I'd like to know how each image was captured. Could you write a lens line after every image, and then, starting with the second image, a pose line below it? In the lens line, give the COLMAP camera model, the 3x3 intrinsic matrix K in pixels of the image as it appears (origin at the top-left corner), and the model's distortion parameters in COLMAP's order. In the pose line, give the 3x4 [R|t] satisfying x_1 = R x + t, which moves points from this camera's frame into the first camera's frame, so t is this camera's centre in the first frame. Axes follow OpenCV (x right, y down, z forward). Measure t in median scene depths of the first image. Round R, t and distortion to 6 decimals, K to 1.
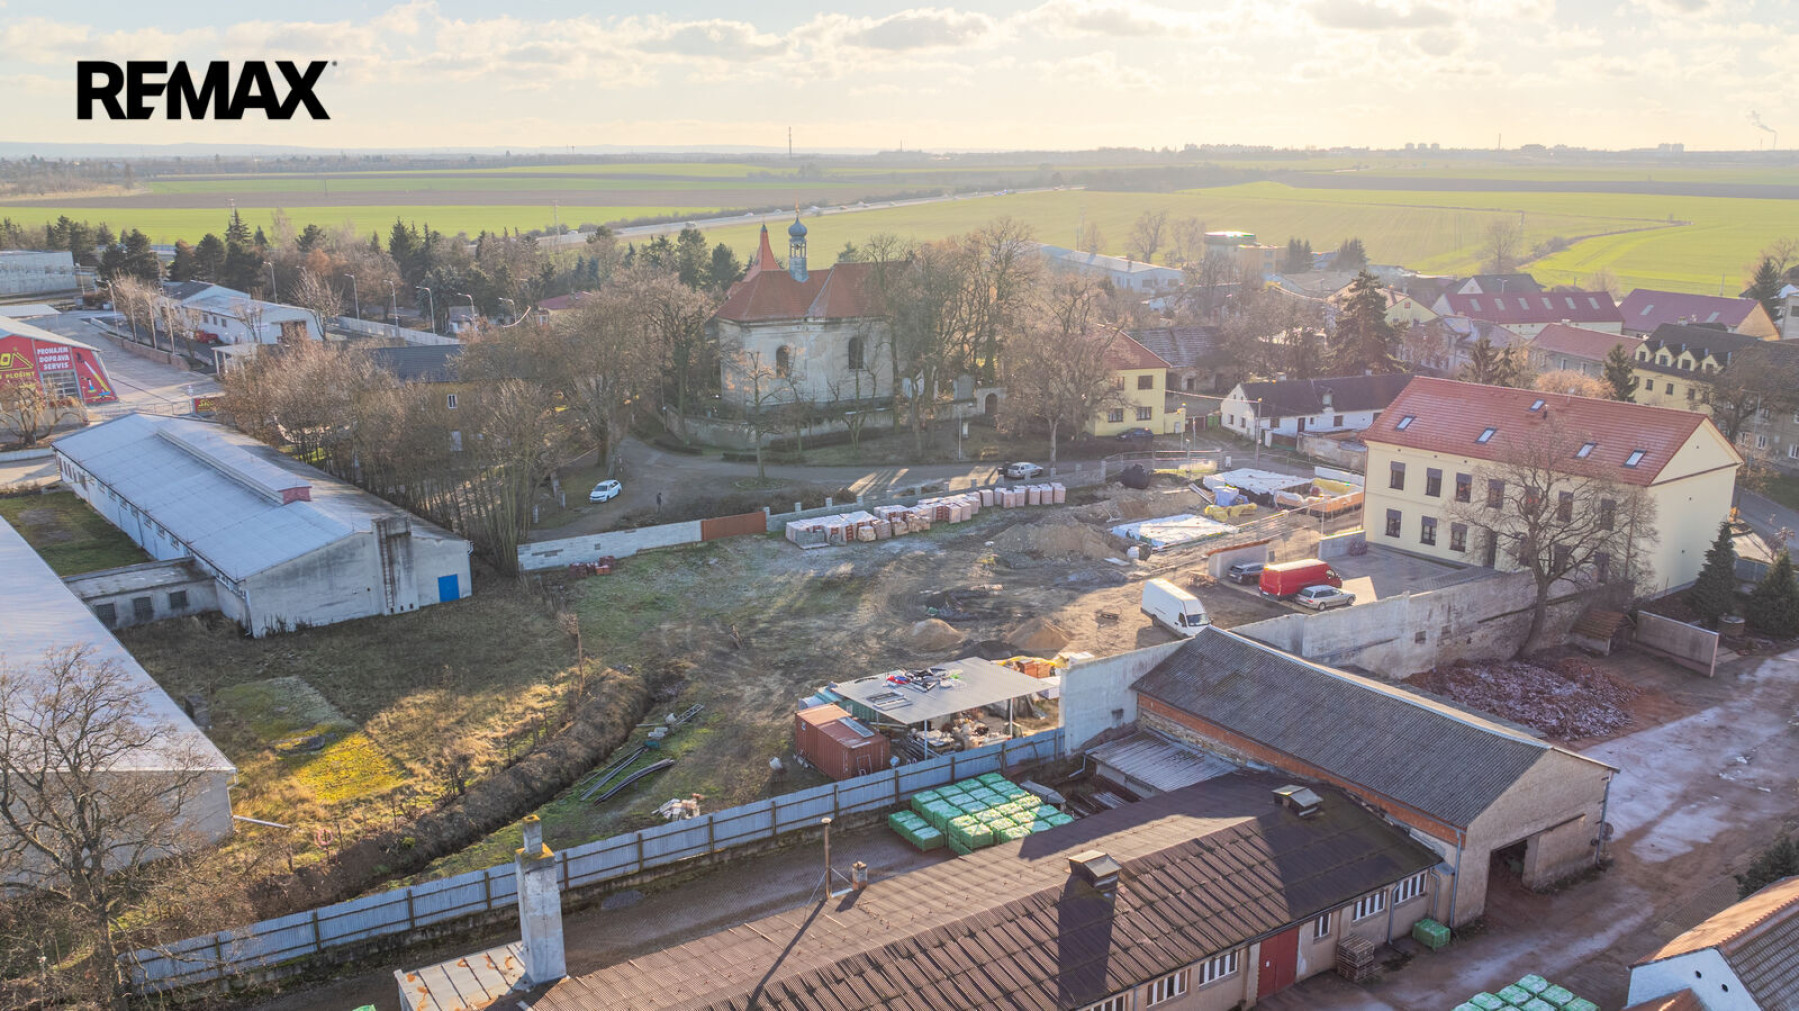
lens RADIAL K [[1465.4, 0, 927.0], [0, 1465.4, 548.9], [0, 0, 1]] dist [-0.003561, -0.054163]
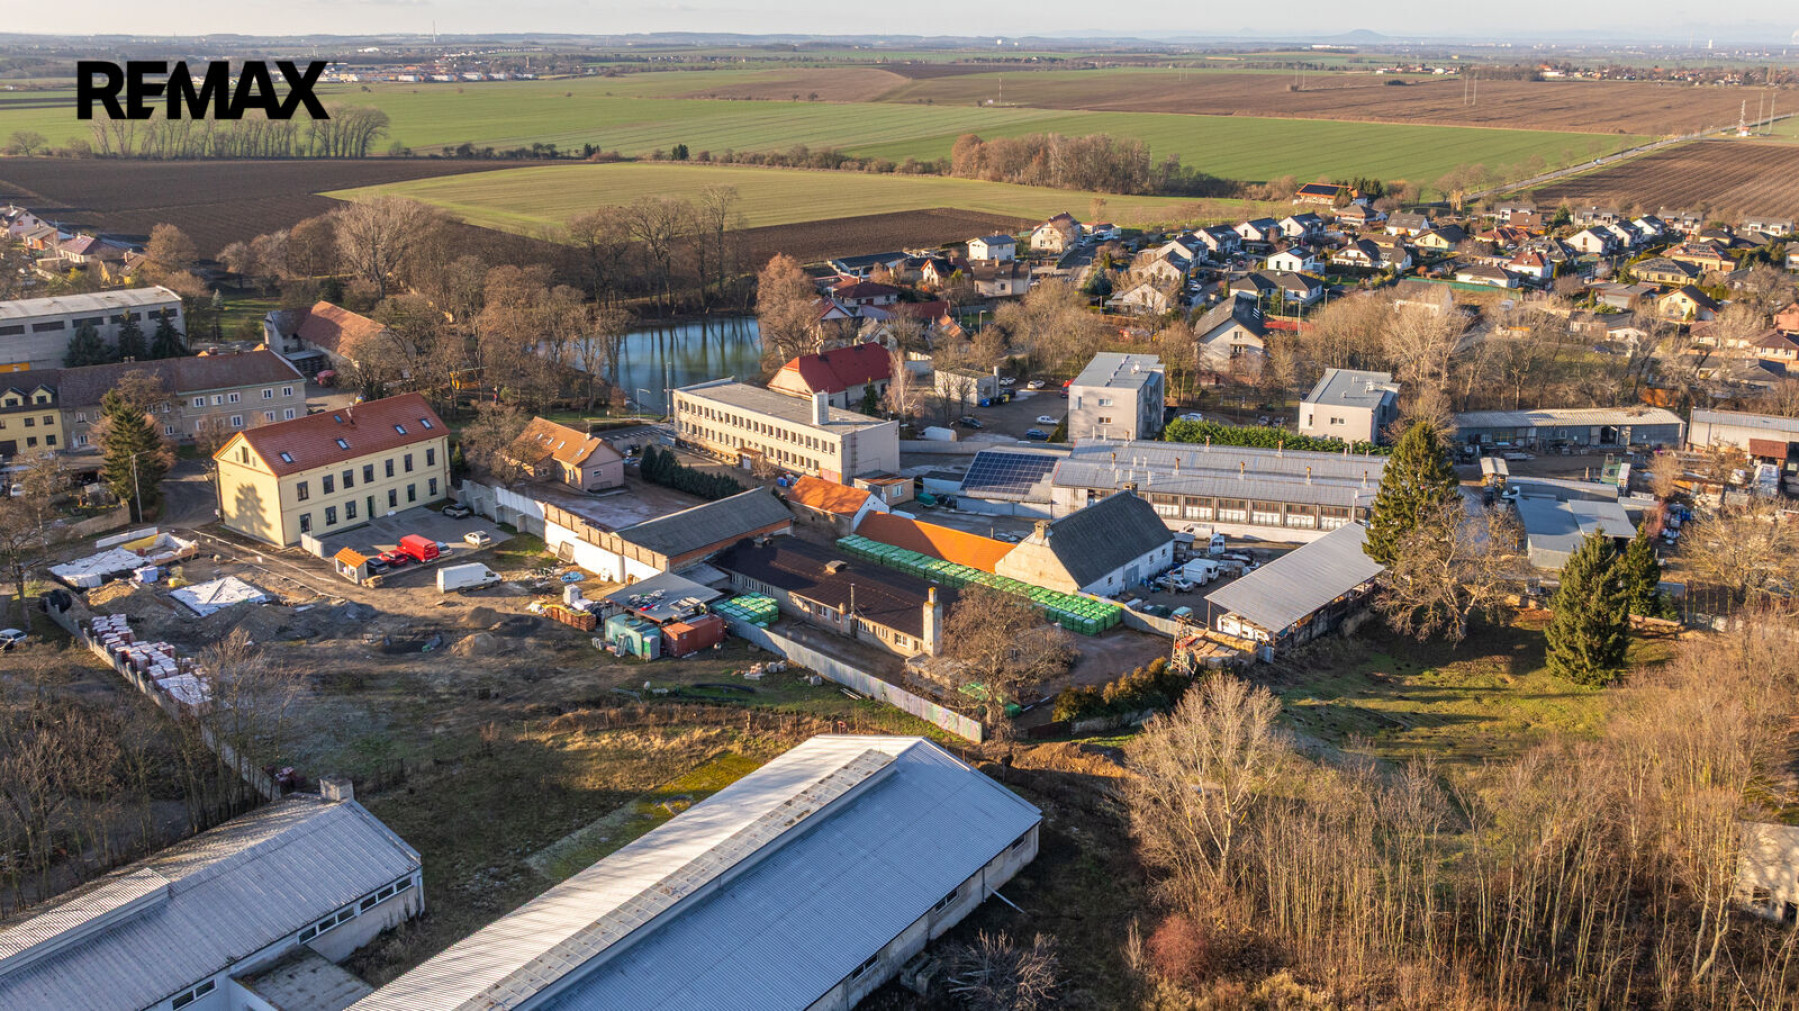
lens RADIAL K [[1504.2, 0, 988.3], [0, 1504.2, 317.1], [0, 0, 1]] dist [-0.017957, -0.002763]
pose [[-0.271464, -0.181534, 0.945174, -1.322606], [0.249934, 0.935063, 0.251375, -0.440519], [-0.929430, 0.304470, -0.208464, 0.643001]]
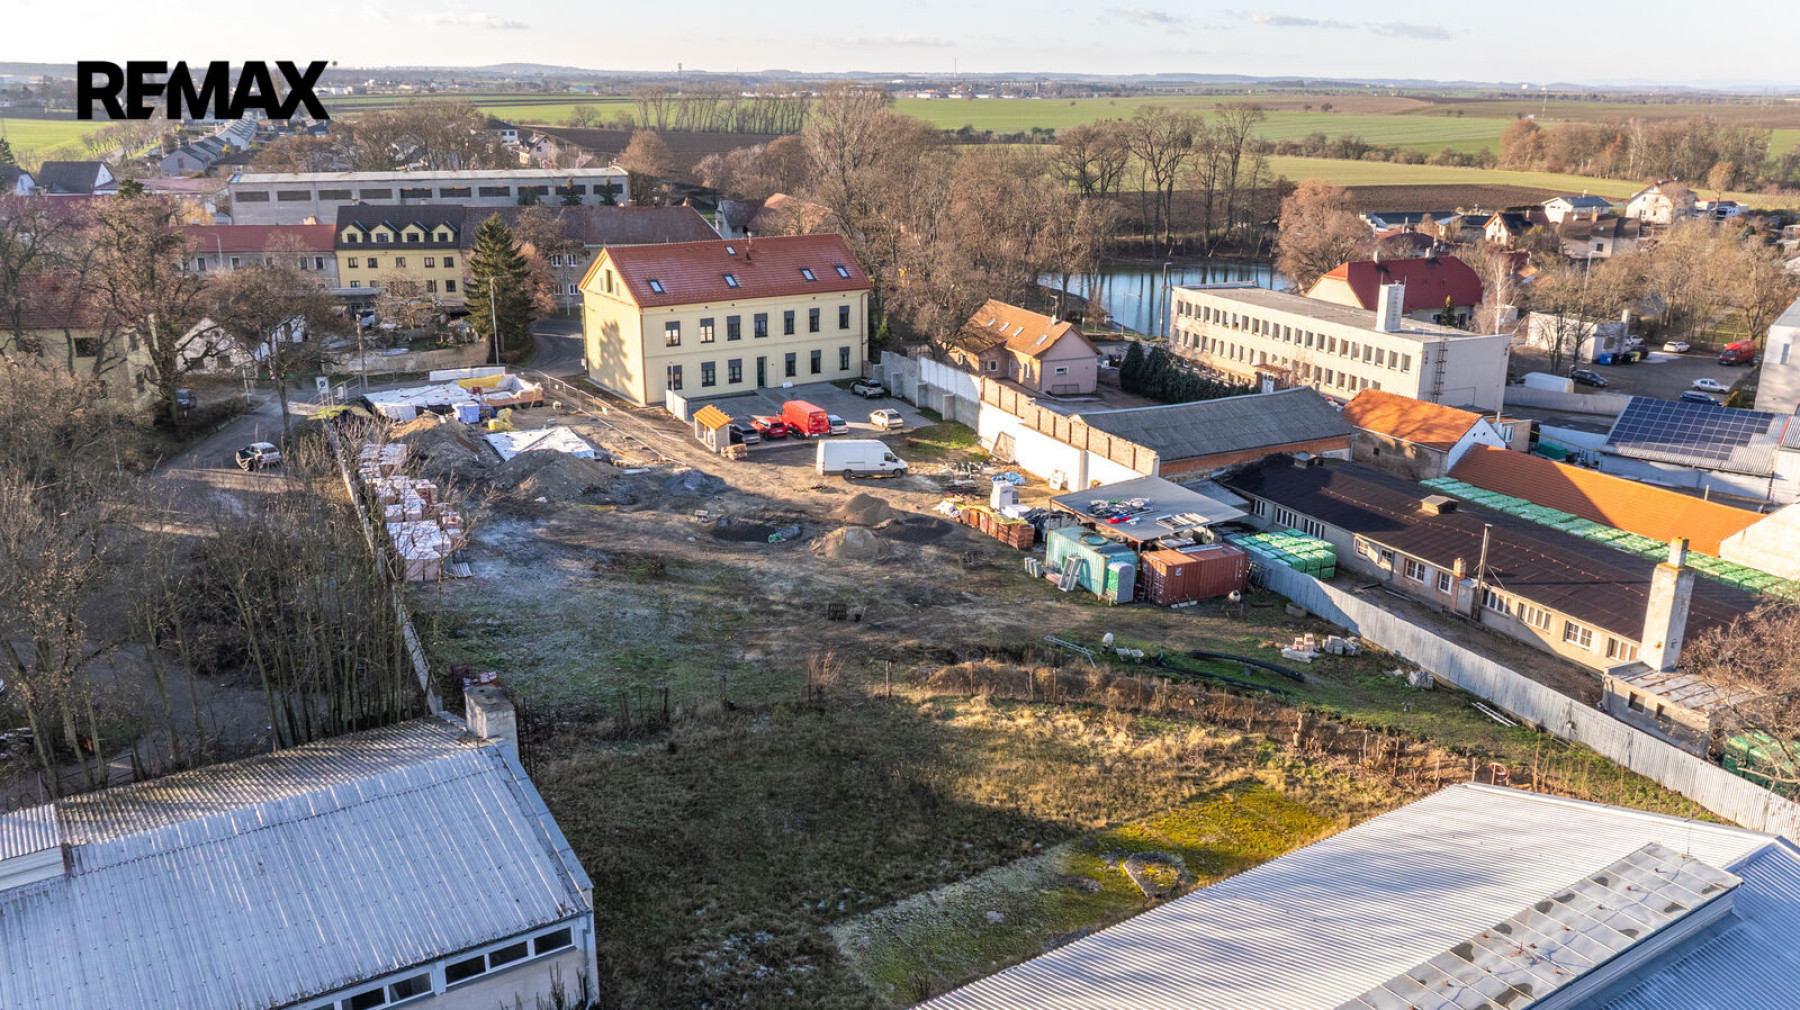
lens RADIAL K [[1436.7, 0, 900.0], [0, 1436.7, 505.0], [0, 0, 1]] dist [0.003110, -0.078099]
pose [[0.111222, -0.283277, 0.952567, -0.755464], [0.250733, 0.935504, 0.248927, -0.162493], [-0.961646, 0.211154, 0.175076, 0.702117]]
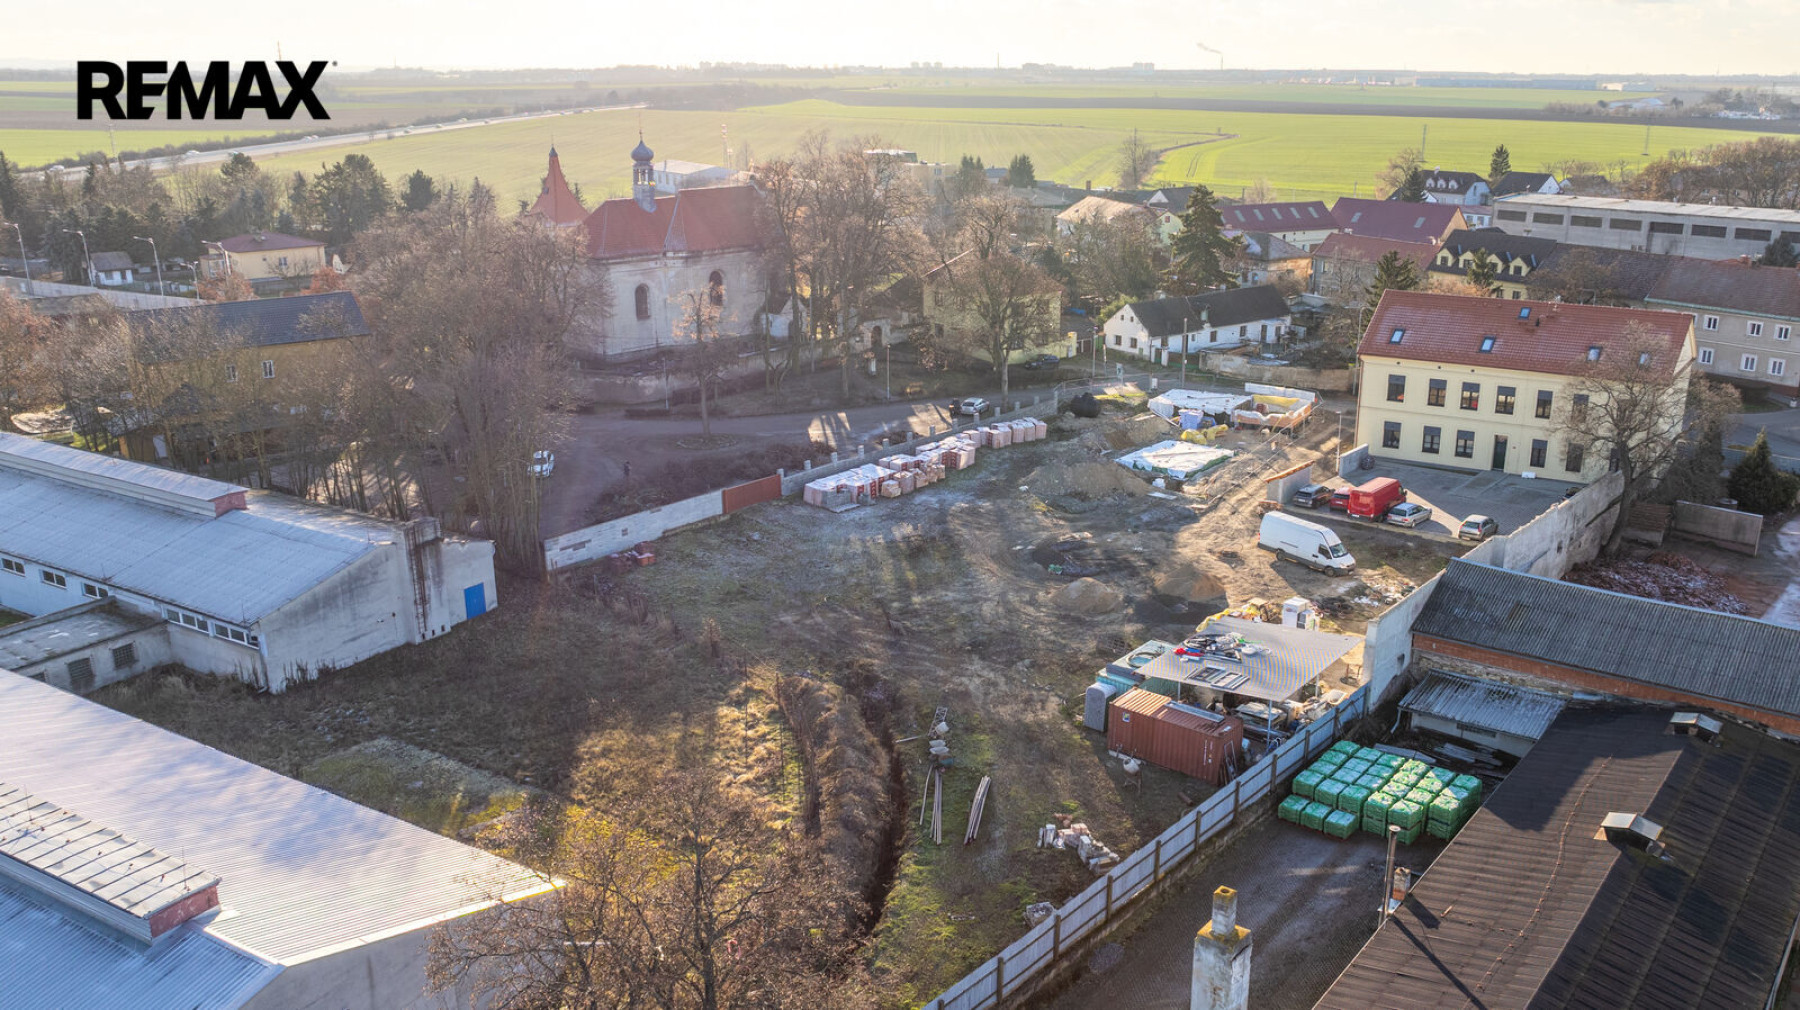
lens RADIAL K [[1445.3, 0, 949.7], [0, 1445.3, 533.5], [0, 0, 1]] dist [-0.012020, -0.012601]
pose [[0.943172, -0.095768, 0.318207, -0.318047], [0.080998, 0.994945, 0.059359, -0.035680], [-0.322283, -0.030211, 0.946161, 0.147121]]
